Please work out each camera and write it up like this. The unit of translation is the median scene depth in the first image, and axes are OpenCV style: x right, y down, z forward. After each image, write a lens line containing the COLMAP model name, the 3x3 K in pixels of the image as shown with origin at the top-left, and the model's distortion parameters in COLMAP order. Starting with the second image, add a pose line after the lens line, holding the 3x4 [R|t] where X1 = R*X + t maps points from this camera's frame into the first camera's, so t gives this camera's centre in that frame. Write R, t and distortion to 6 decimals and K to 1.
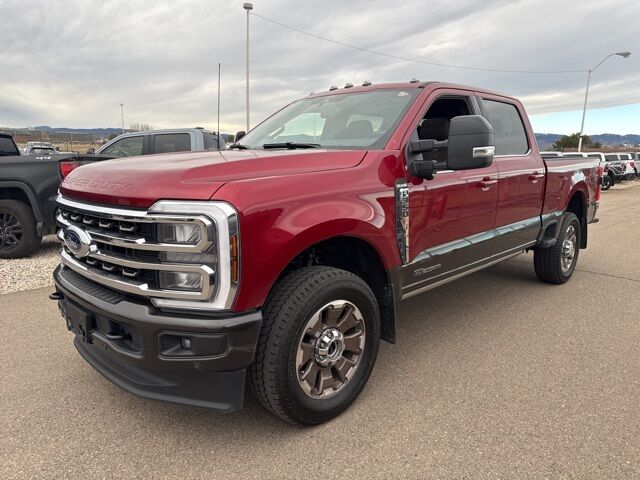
lens RADIAL K [[498.0, 0, 320.0], [0, 498.0, 240.0], [0, 0, 1]] dist [0.002397, 0.000925]
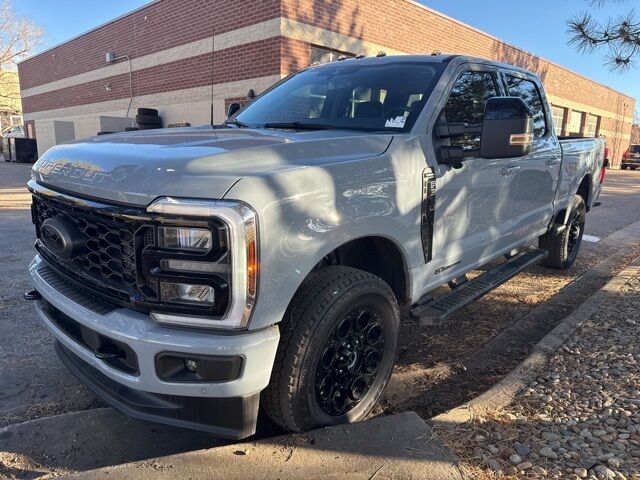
lens RADIAL K [[498.0, 0, 320.0], [0, 498.0, 240.0], [0, 0, 1]] dist [0.002397, 0.000925]
pose [[0.998571, 0.012161, 0.052041, -0.074893], [-0.015494, 0.997822, 0.064114, -0.049544], [-0.051148, -0.064828, 0.996585, 0.123072]]
